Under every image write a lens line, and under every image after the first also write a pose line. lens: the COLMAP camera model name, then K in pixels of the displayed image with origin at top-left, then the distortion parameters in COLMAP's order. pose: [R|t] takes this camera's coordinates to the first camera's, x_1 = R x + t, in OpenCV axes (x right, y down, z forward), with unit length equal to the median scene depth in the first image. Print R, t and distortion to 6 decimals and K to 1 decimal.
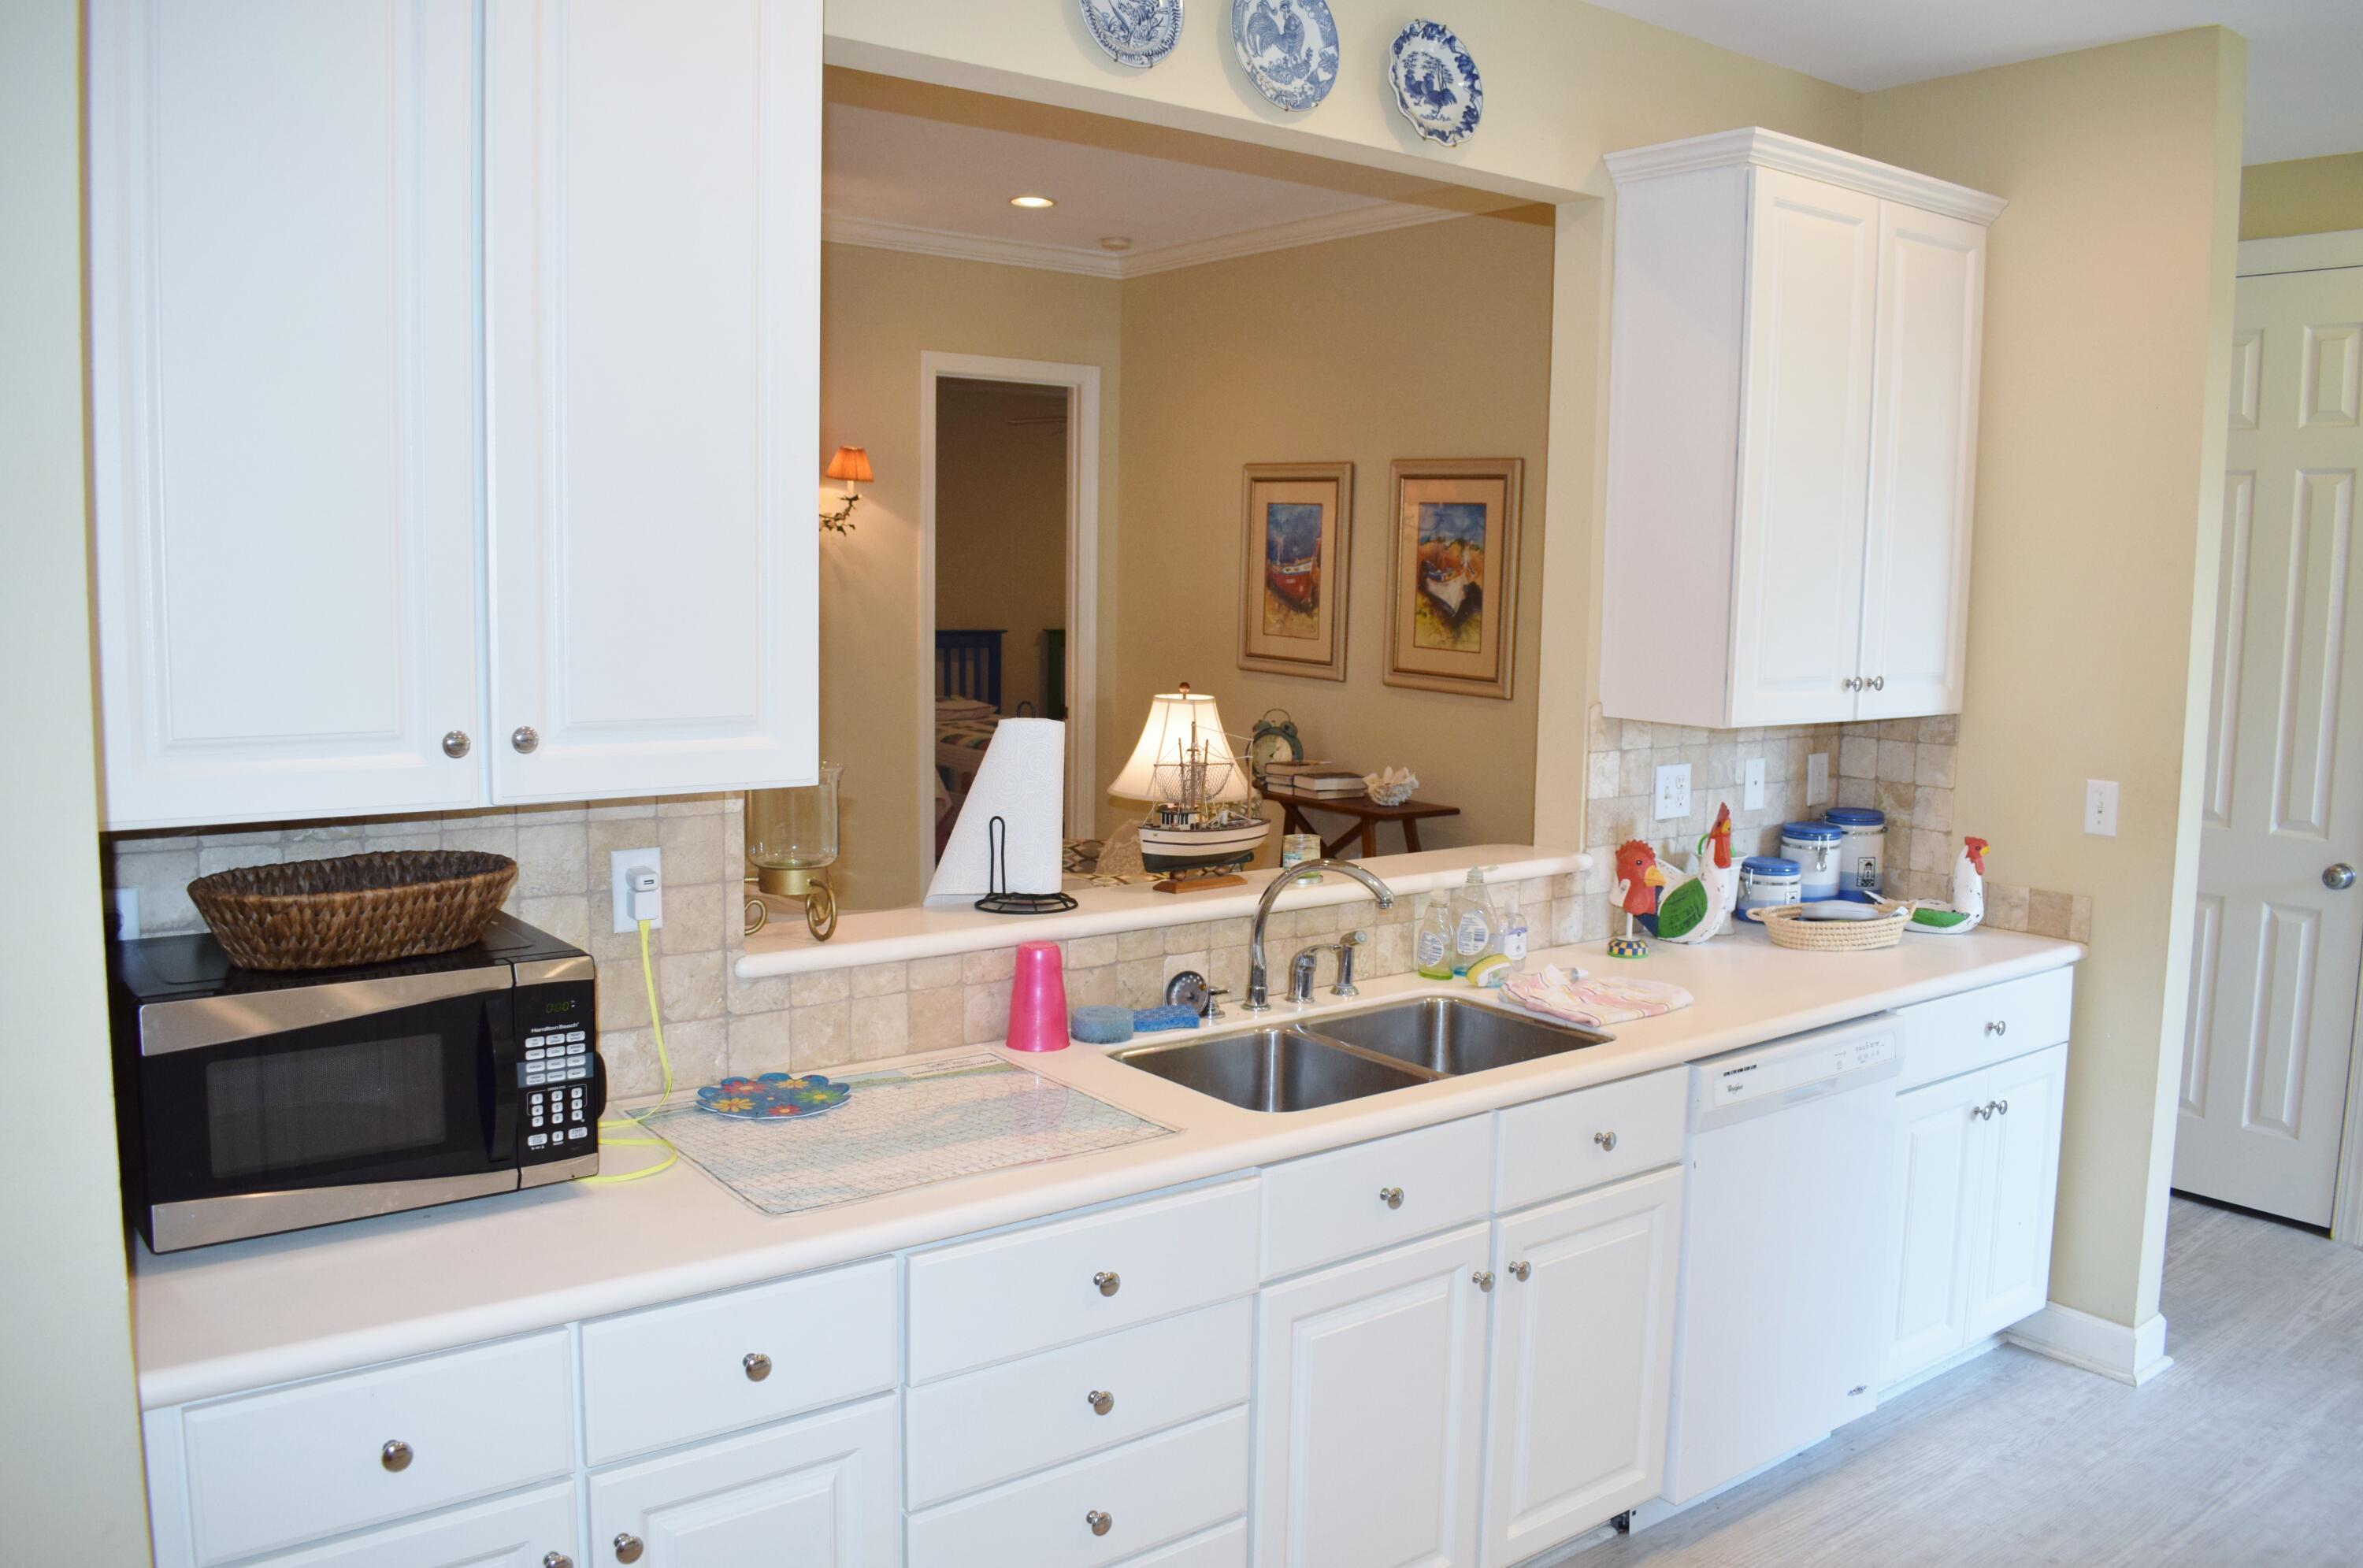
lens RADIAL K [[1831.8, 0, 1181.5], [0, 1831.8, 784.0], [0, 0, 1]] dist [-0.097621, 0.011560]
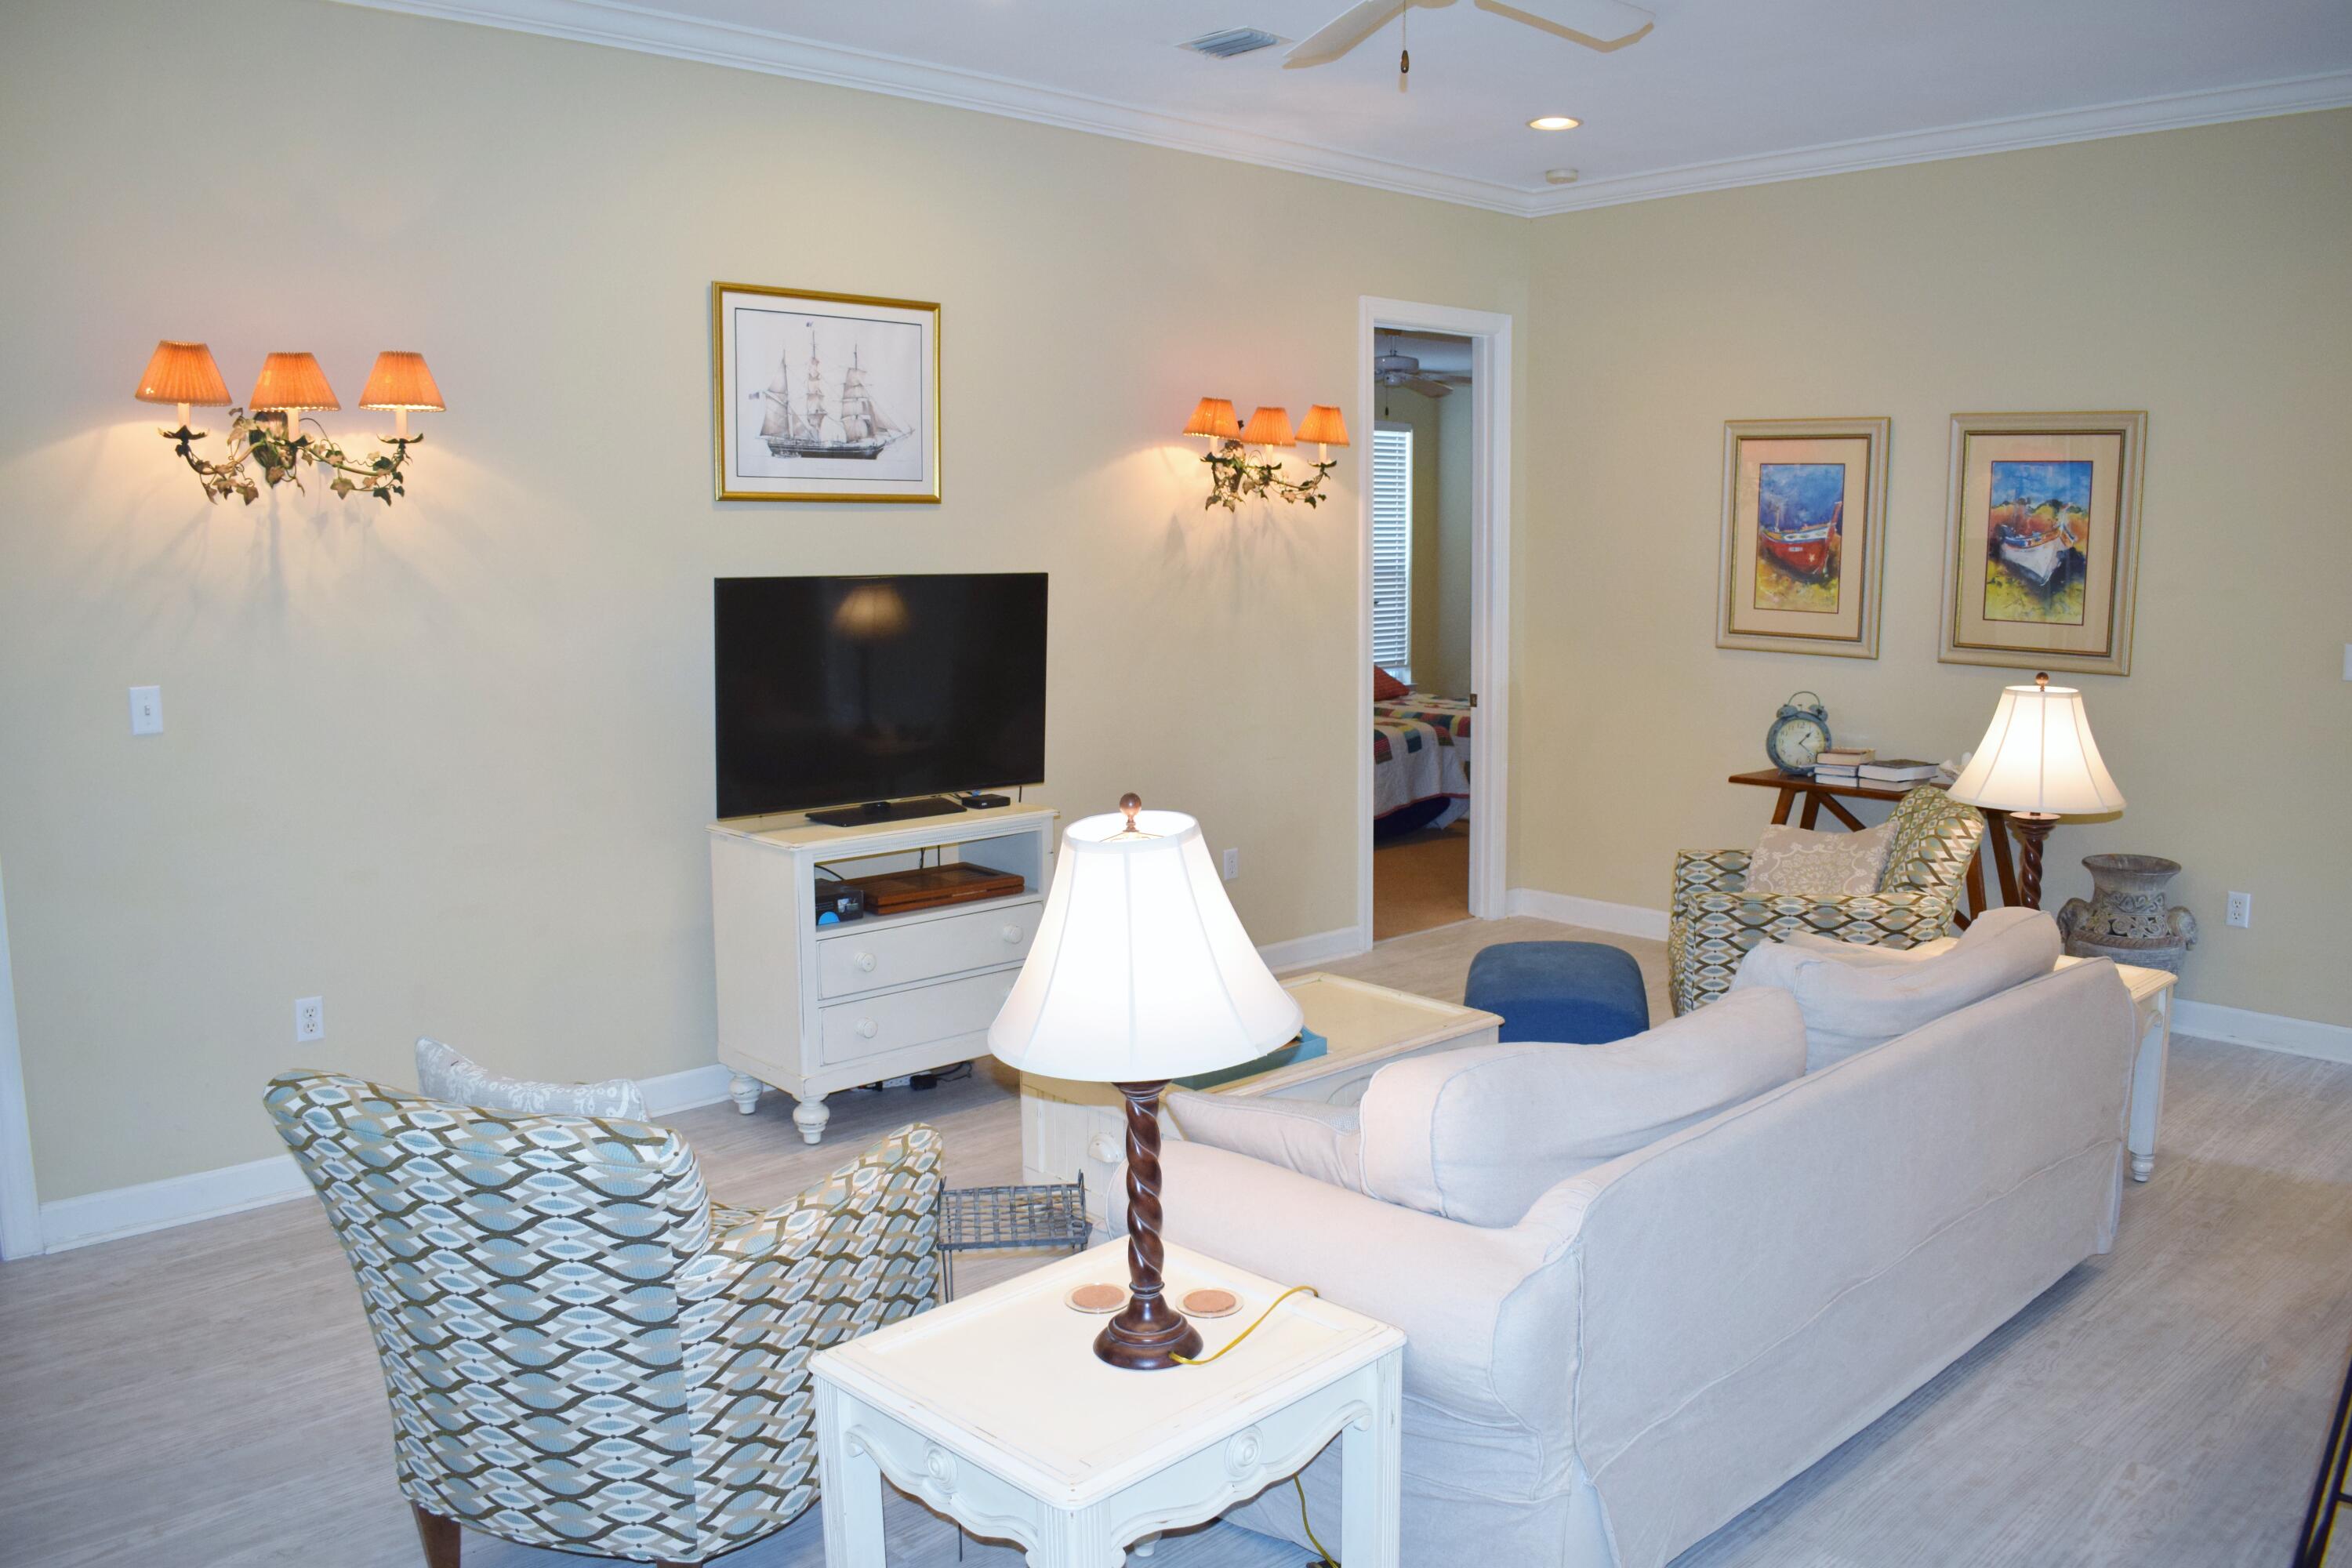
lens RADIAL K [[1823.4, 0, 1176.0], [0, 1823.4, 784.0], [0, 0, 1]] dist [-0.097621, 0.011560]
pose [[0.995366, -0.038280, 0.088210, -0.336056], [0.036650, 0.999127, 0.020028, -0.024359], [-0.088900, -0.016702, 0.995901, 0.139348]]
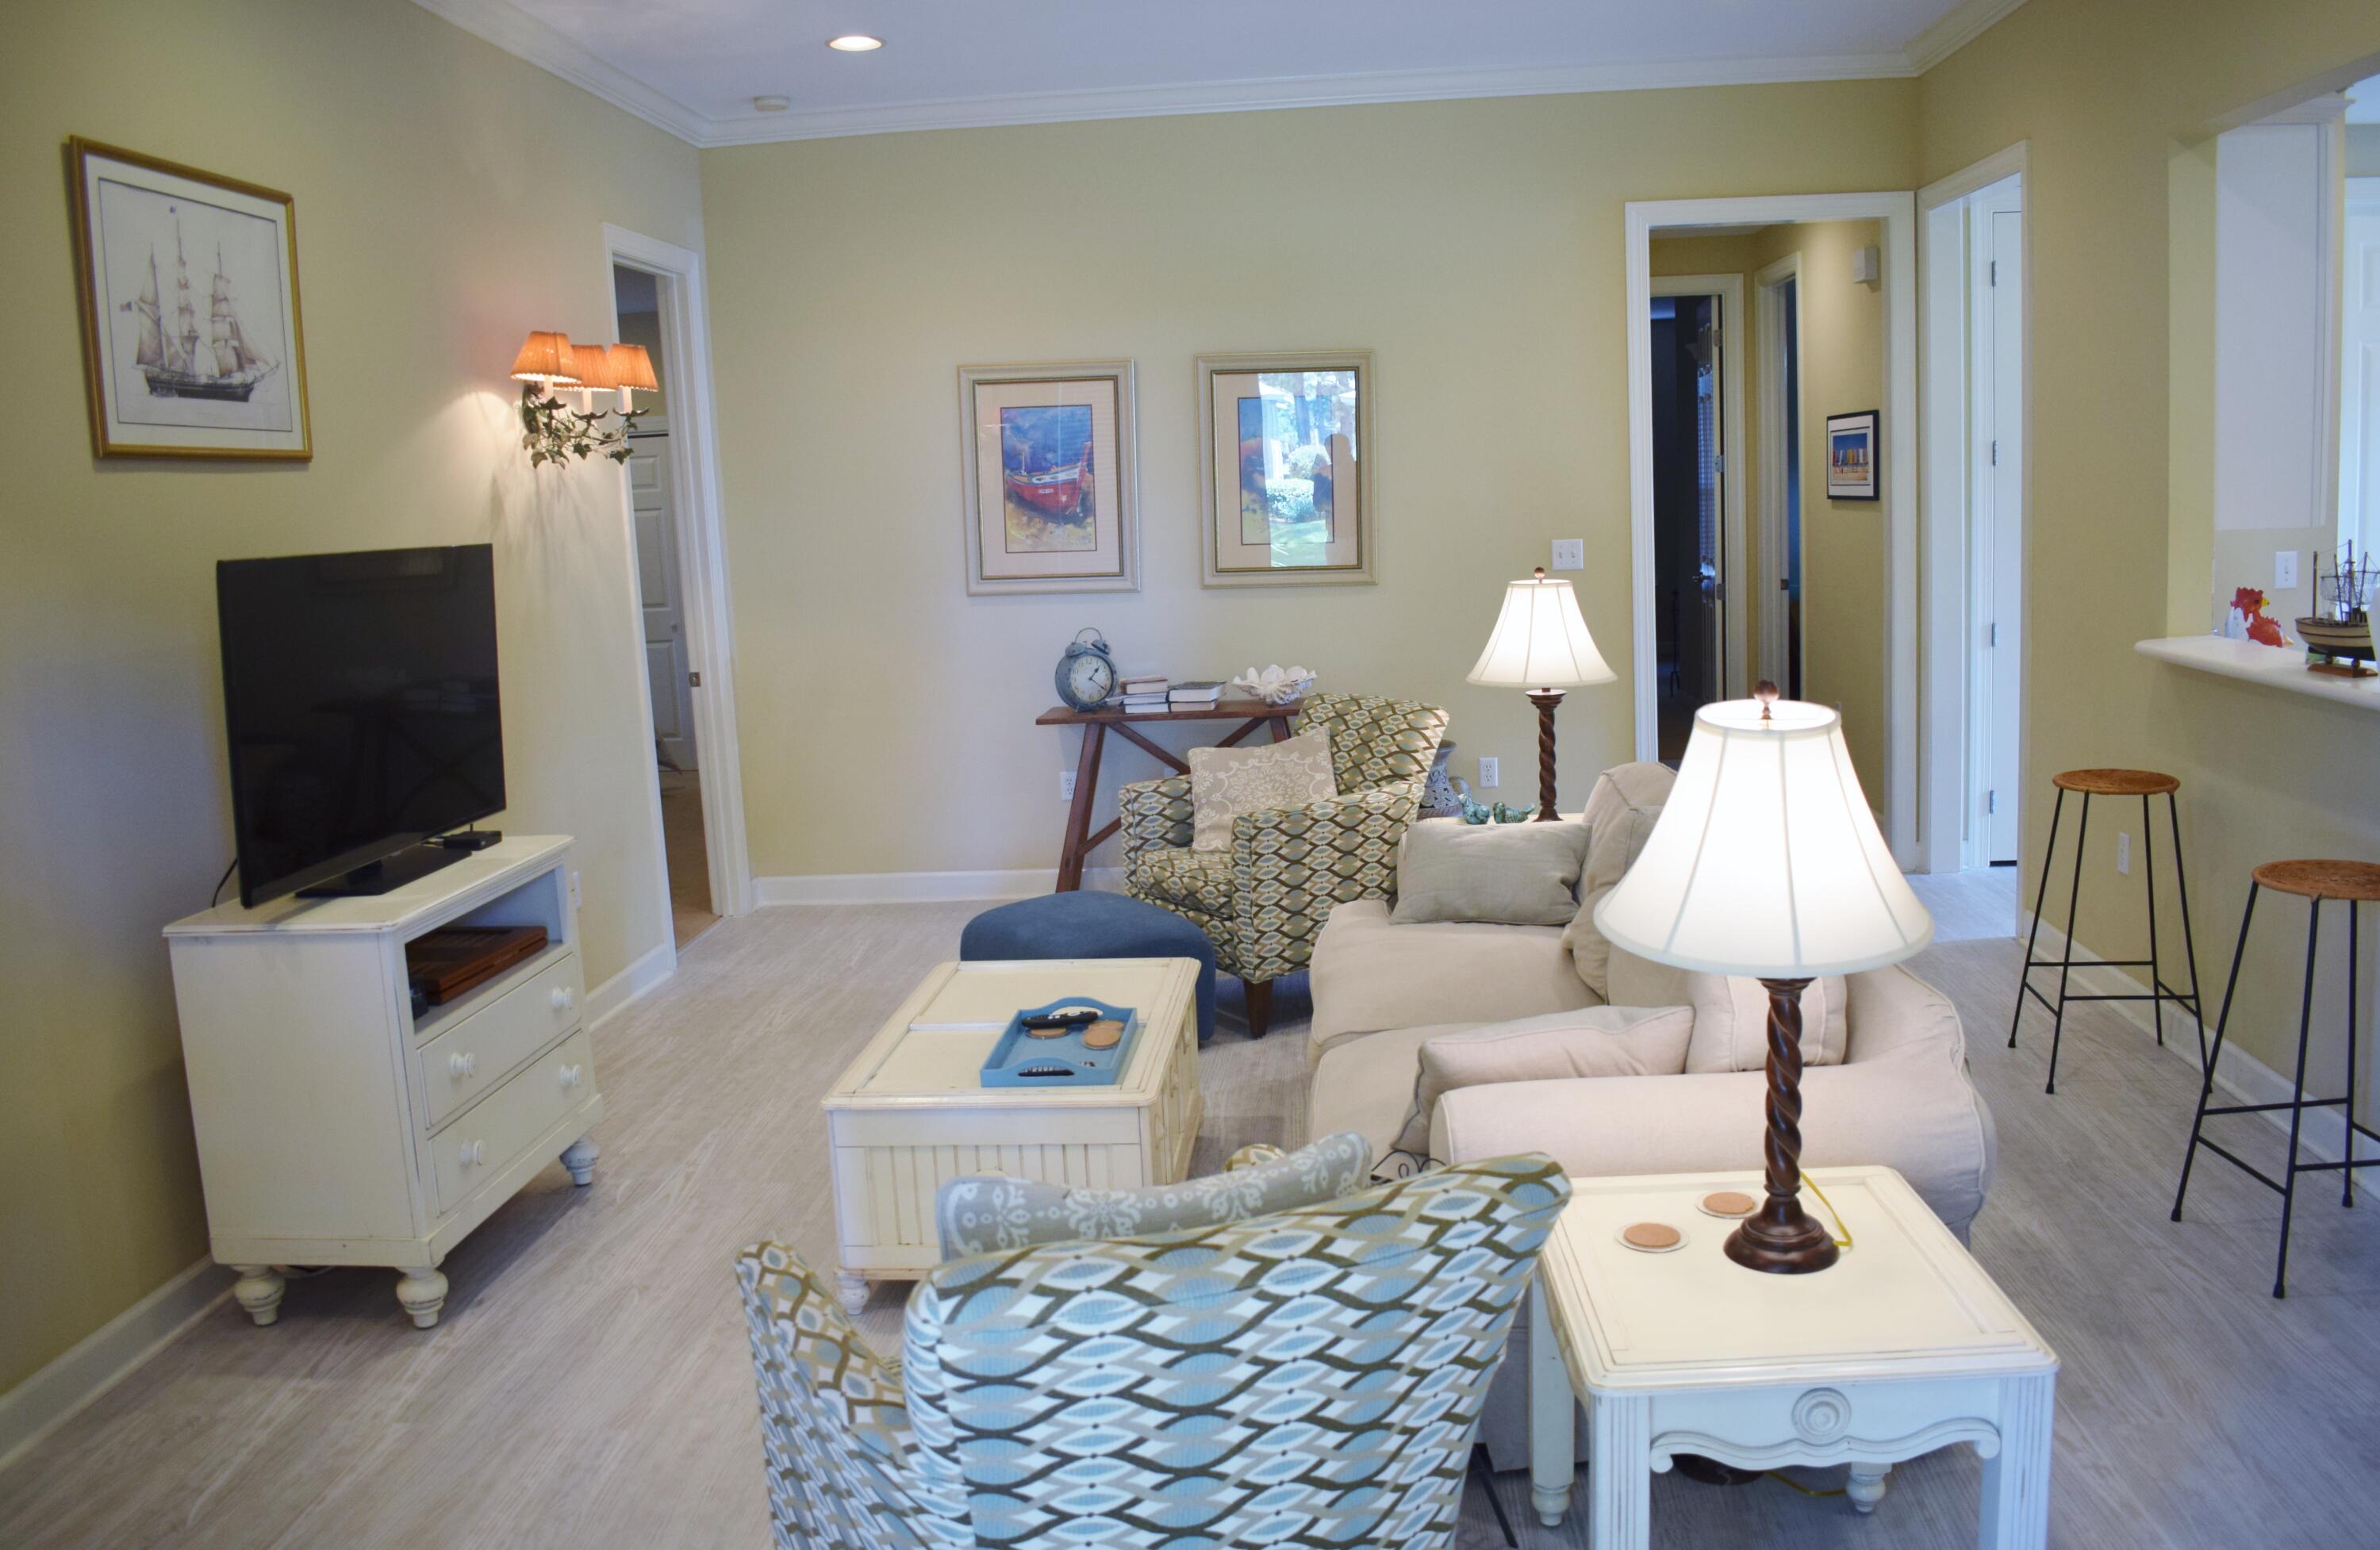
lens RADIAL K [[1880.6, 0, 1190.0], [0, 1880.6, 775.0], [0, 0, 1]] dist [-0.093923, 0.002564]
pose [[0.667641, -0.164170, 0.726157, -0.612229], [0.147807, 0.985197, 0.086838, -0.042371], [-0.729663, 0.049355, 0.682023, 0.317377]]
